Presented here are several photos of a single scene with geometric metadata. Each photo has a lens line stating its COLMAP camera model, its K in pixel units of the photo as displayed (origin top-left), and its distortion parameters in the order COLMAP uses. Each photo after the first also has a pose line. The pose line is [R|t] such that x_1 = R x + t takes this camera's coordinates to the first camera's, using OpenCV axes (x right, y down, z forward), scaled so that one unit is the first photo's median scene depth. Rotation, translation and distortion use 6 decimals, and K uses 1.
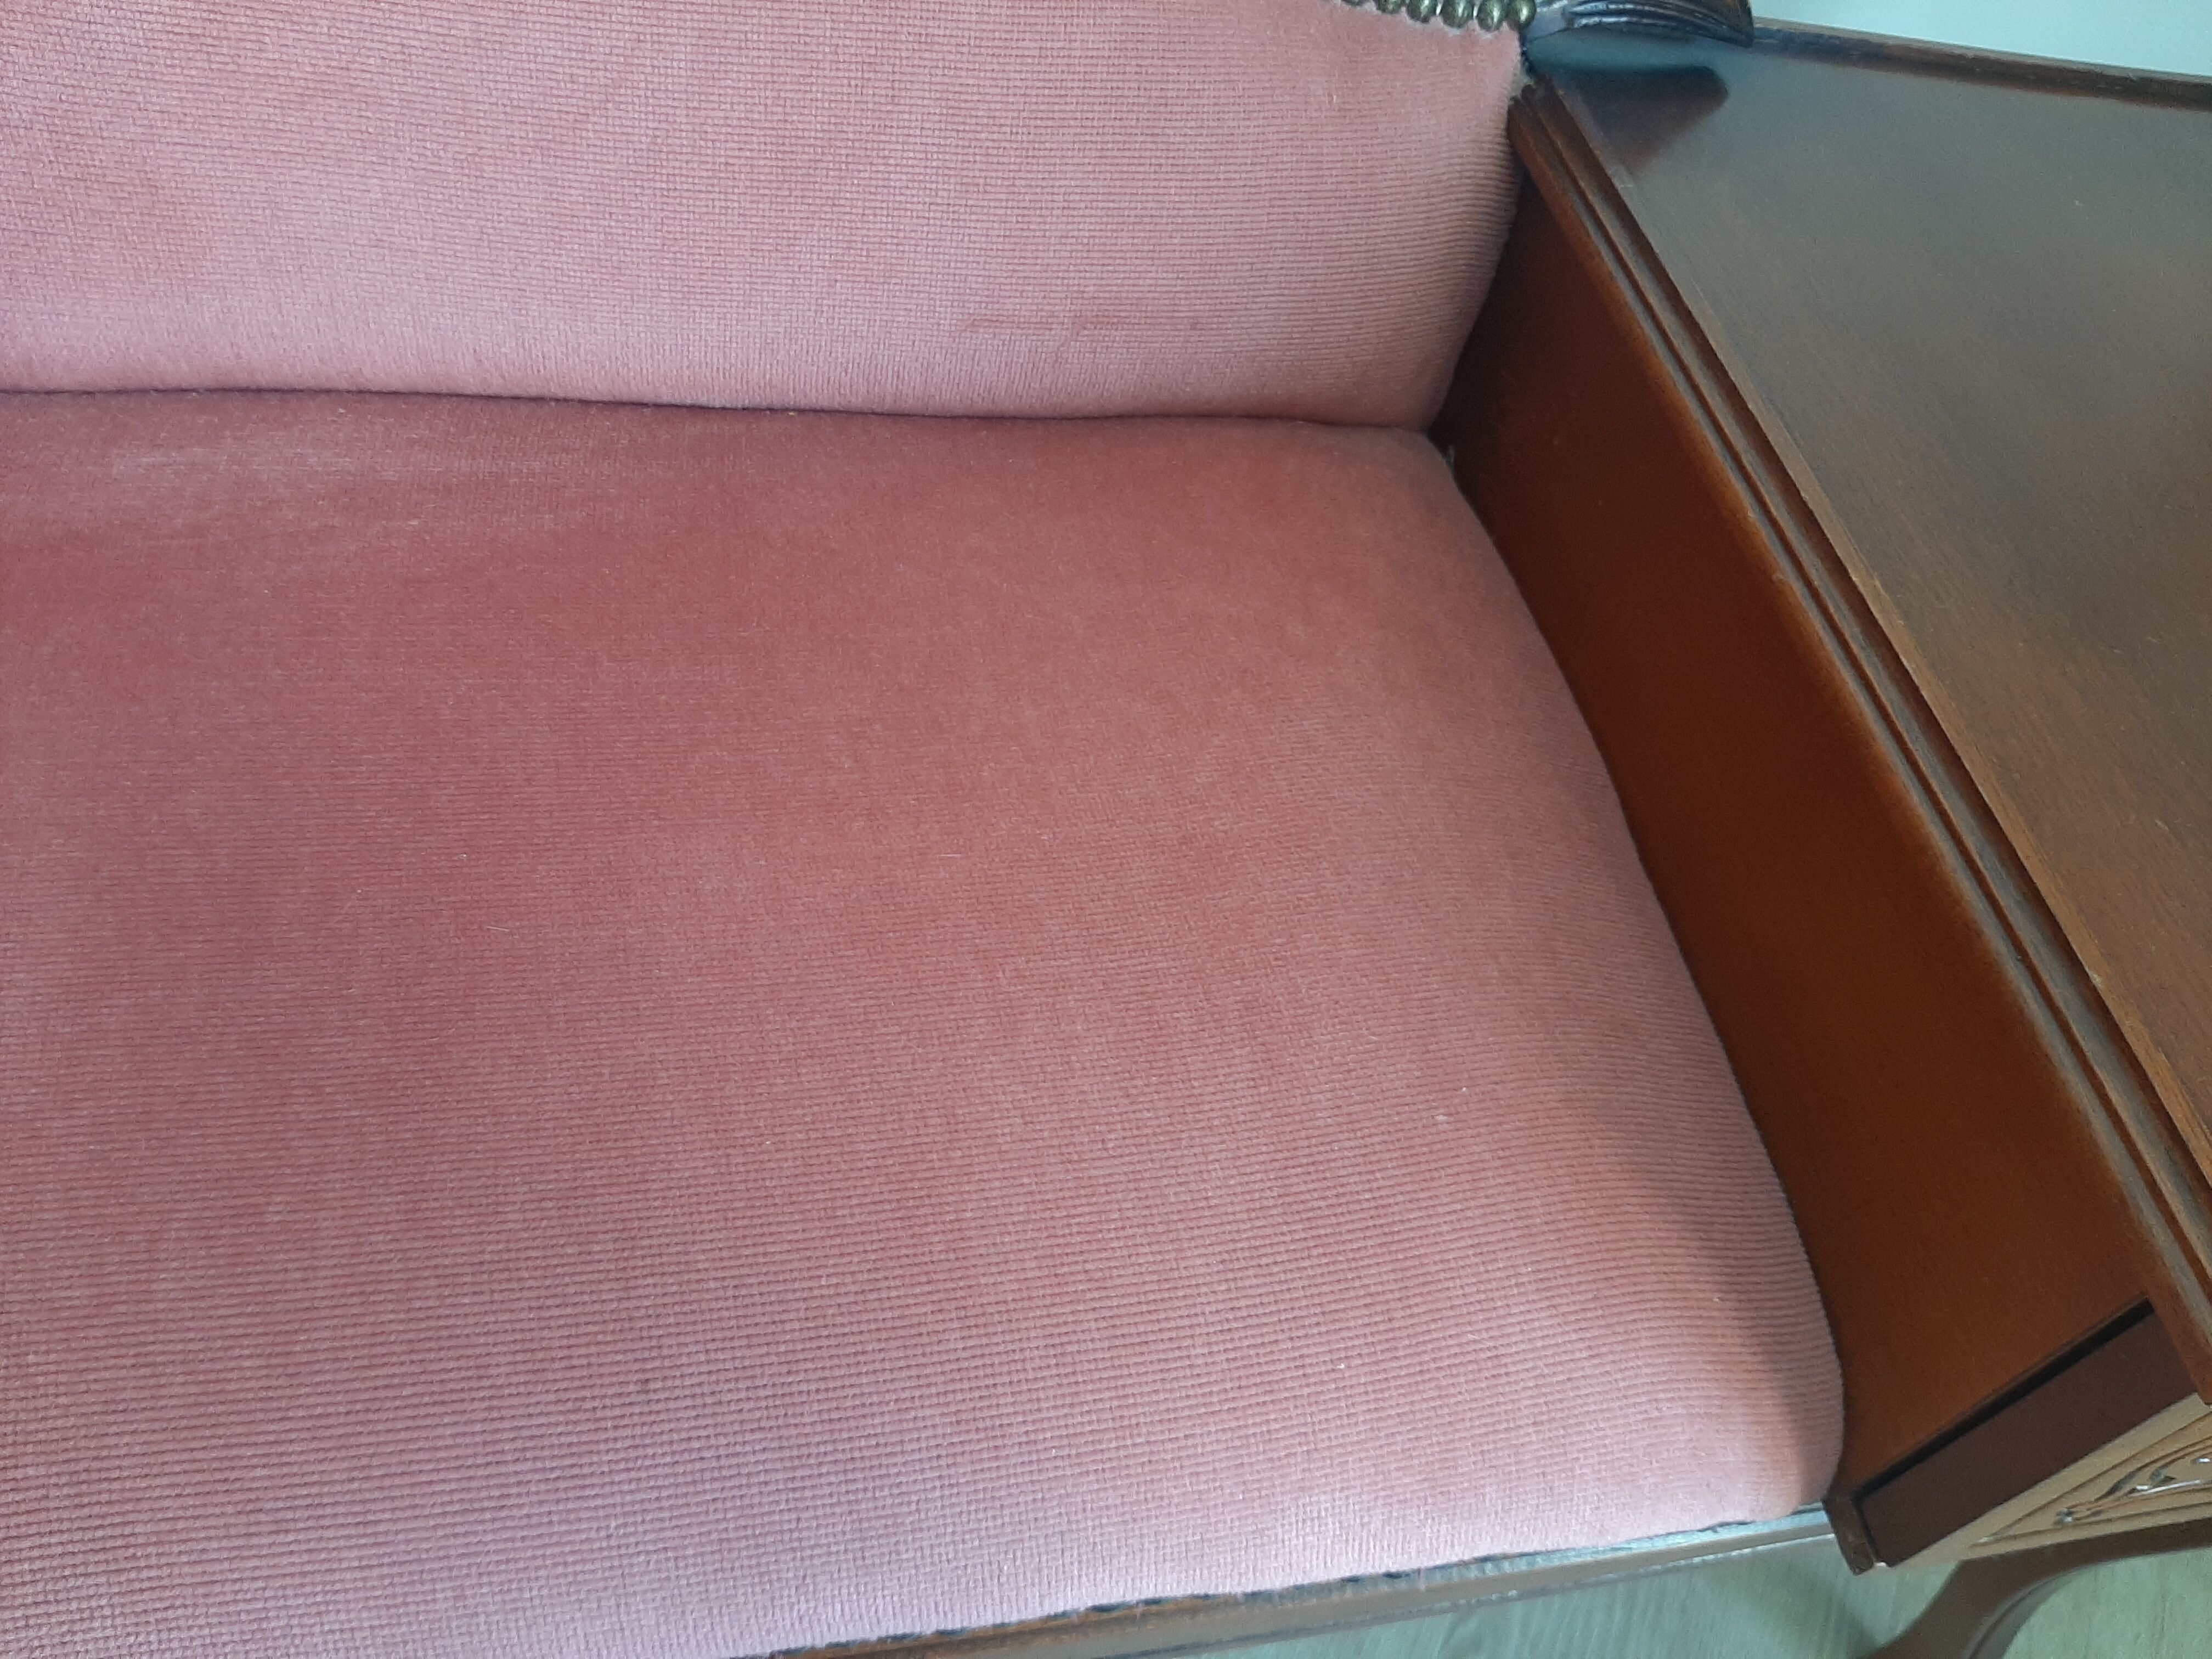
lens RADIAL K [[1803.0, 0, 1109.9], [0, 1803.0, 830.2], [0, 0, 1]] dist [0.039156, -0.120092]
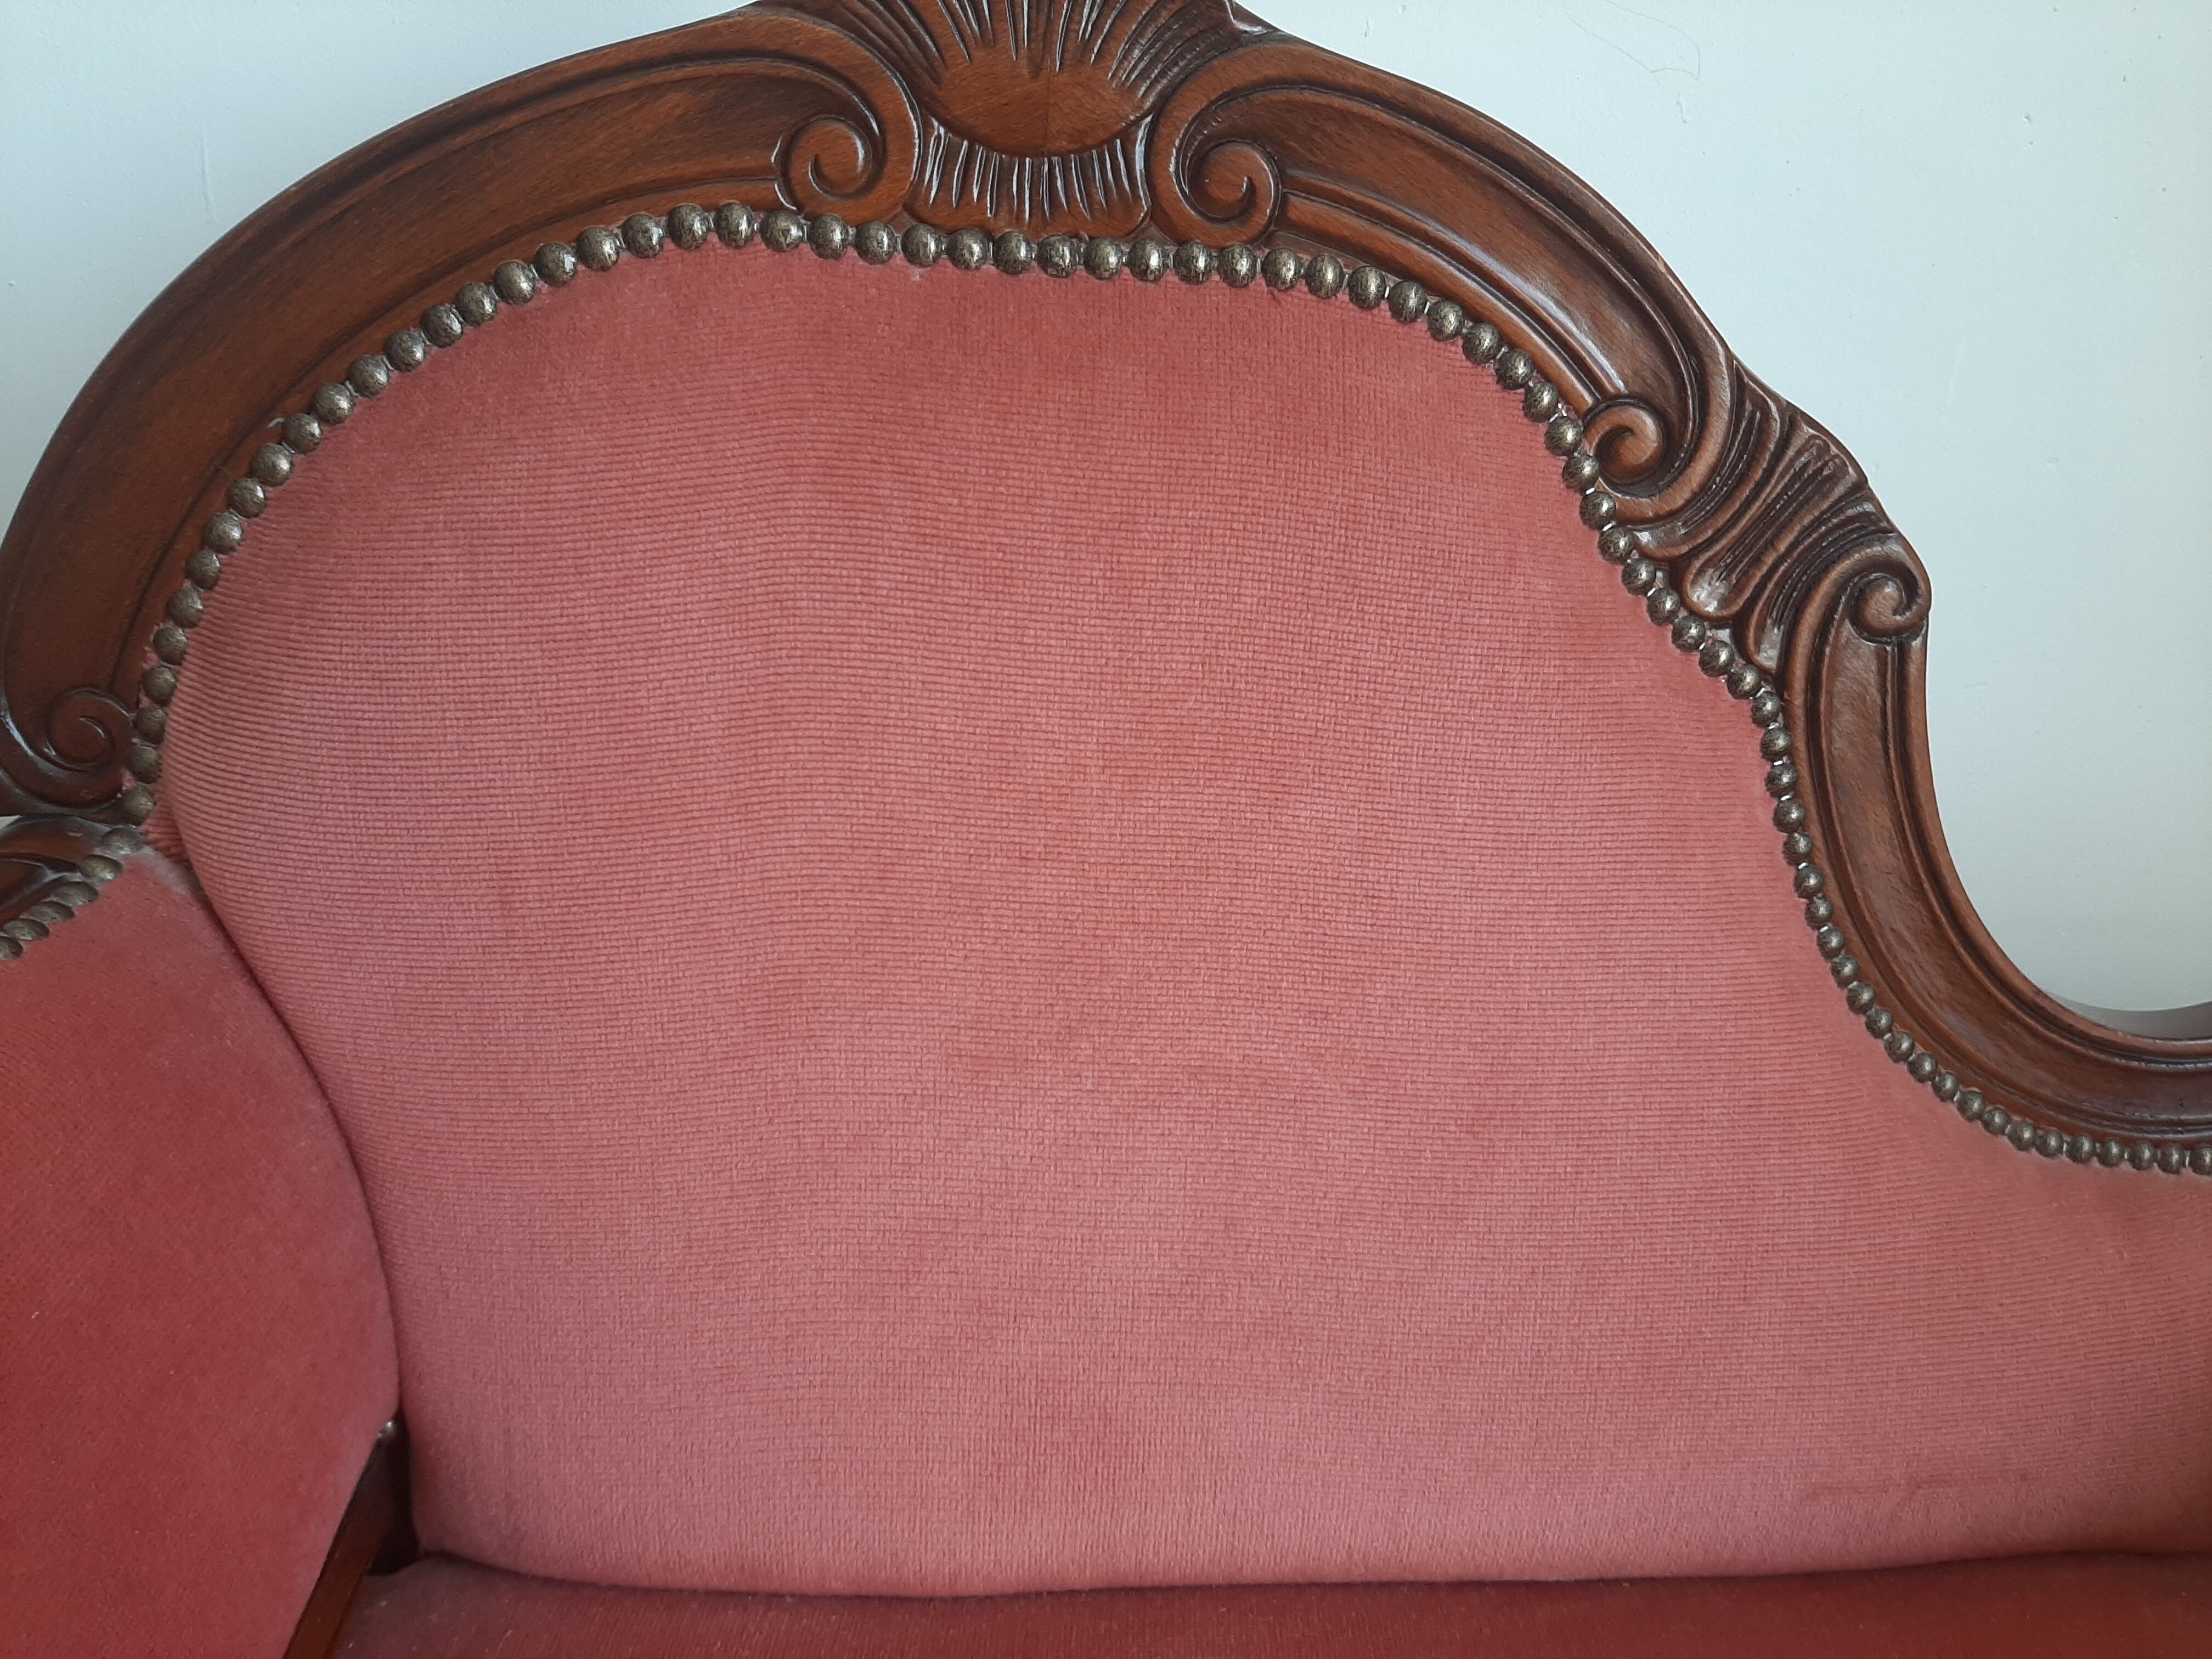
lens RADIAL K [[1781.2, 0, 1106.6], [0, 1781.2, 825.9], [0, 0, 1]] dist [-0.004606, -0.015535]
pose [[0.981921, -0.093391, -0.164648, -0.270072], [-0.002706, 0.862800, -0.505537, -0.098405], [0.189271, 0.496843, 0.846949, -0.115383]]
